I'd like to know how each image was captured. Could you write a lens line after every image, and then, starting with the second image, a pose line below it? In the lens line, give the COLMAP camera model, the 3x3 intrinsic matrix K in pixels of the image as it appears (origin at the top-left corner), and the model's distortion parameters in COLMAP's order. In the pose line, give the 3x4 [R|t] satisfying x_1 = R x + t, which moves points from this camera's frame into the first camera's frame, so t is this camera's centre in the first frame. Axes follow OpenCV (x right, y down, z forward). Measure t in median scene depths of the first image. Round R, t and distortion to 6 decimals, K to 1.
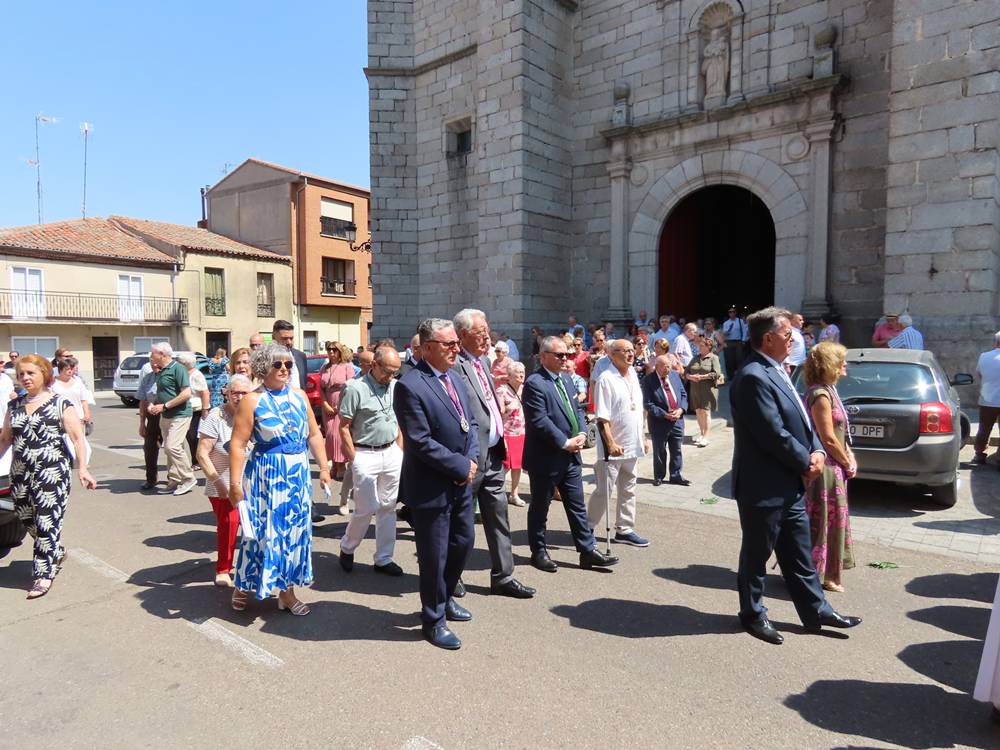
lens RADIAL K [[621.9, 0, 500.0], [0, 621.9, 379.2], [0, 0, 1]] dist [-0.019712, 0.002616]
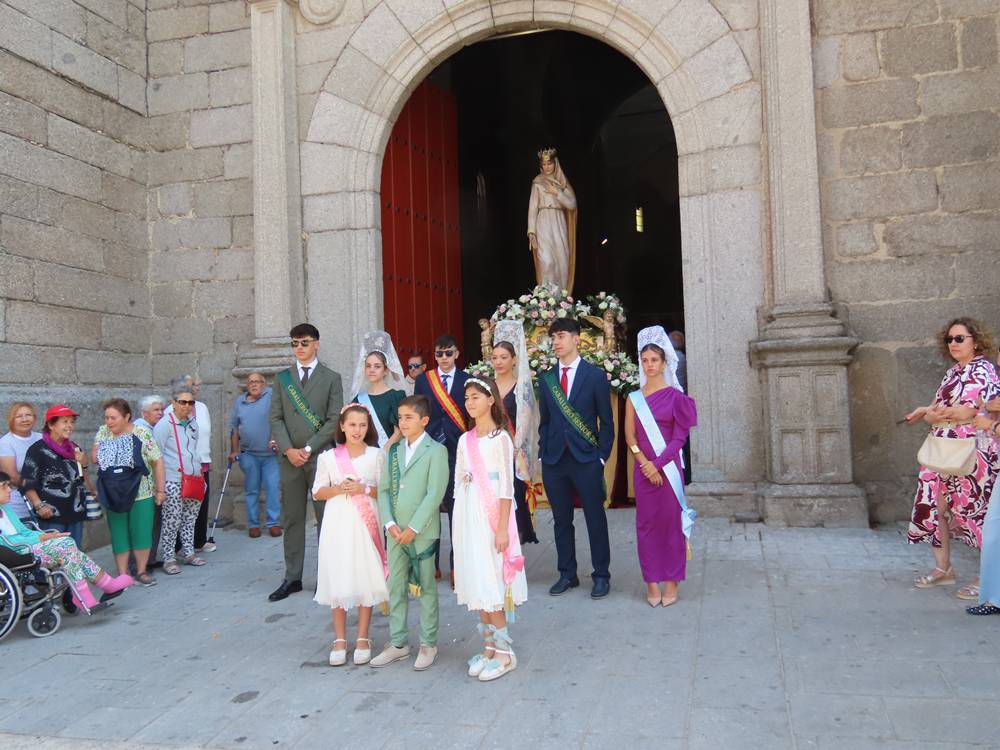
lens RADIAL K [[835.5, 0, 503.0], [0, 835.5, 376.9], [0, 0, 1]] dist [0.001187, -0.016916]
pose [[0.908447, -0.013364, 0.417786, 0.107164], [0.064528, 0.991991, -0.108579, -0.031733], [-0.412989, 0.125597, 0.902034, 0.519255]]
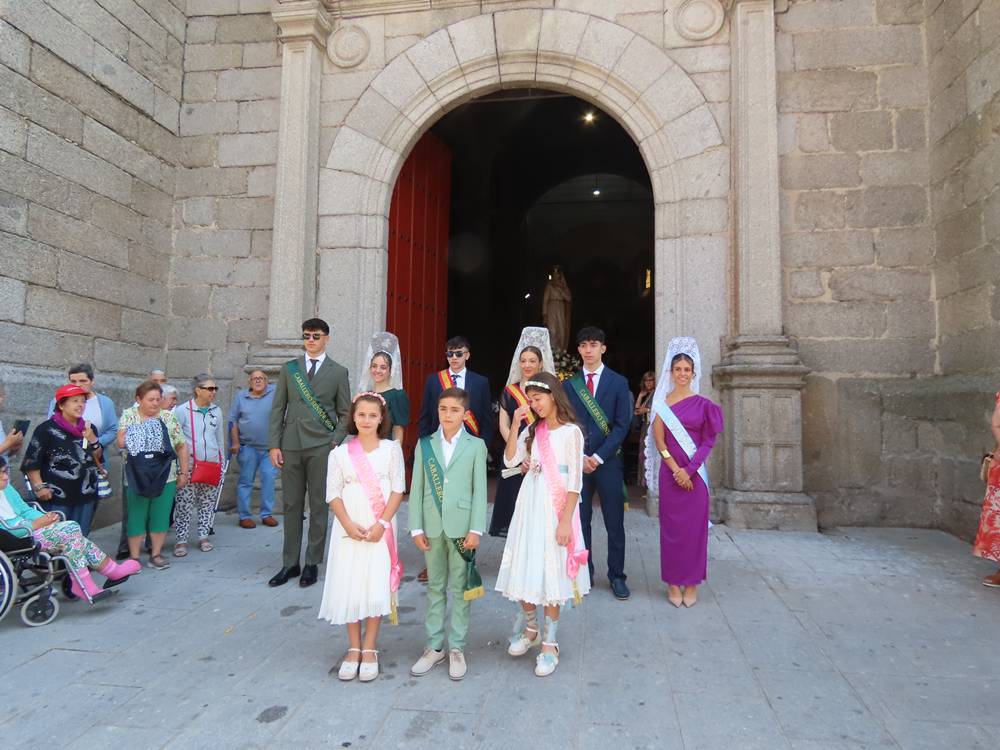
lens RADIAL K [[621.9, 0, 497.5], [0, 621.9, 378.7], [0, 0, 1]] dist [-0.019712, 0.002616]
pose [[0.855962, 0.050547, 0.514562, 0.102527], [0.024205, 0.990201, -0.137536, -0.033090], [-0.516472, 0.130181, 0.846351, 0.612115]]
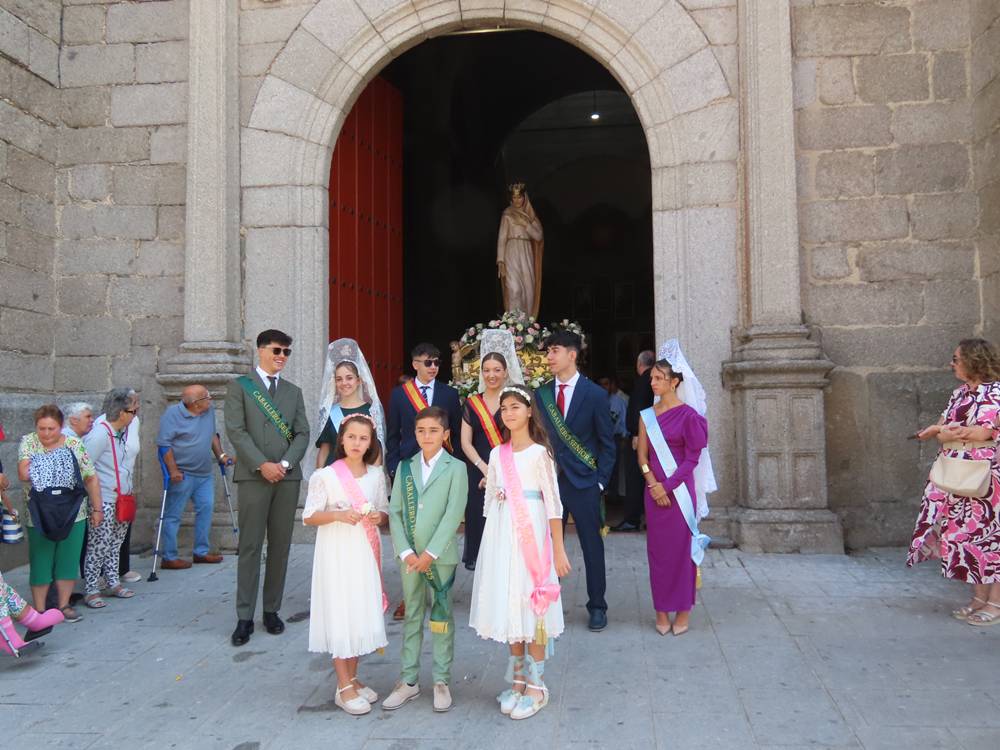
lens RADIAL K [[869.0, 0, 498.9], [0, 869.0, 376.0], [0, 0, 1]] dist [0.005252, -0.017960]
pose [[0.838258, 0.022686, 0.544801, 0.068578], [0.054350, 0.990682, -0.124878, -0.033049], [-0.542558, 0.134290, 0.829215, 0.554600]]
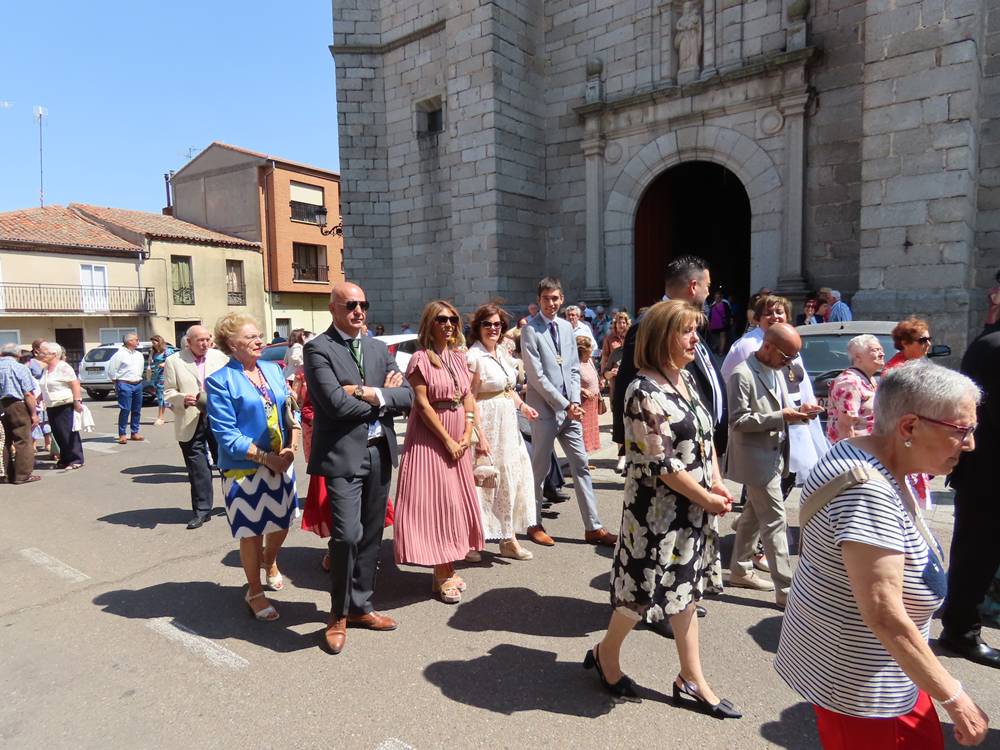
lens RADIAL K [[621.9, 0, 499.6], [0, 621.9, 379.2], [0, 0, 1]] dist [-0.019712, 0.002616]
pose [[0.999155, -0.023265, 0.033887, 0.001838], [0.022441, 0.999448, 0.024482, 0.002872], [-0.034437, -0.023701, 0.999126, 0.012707]]
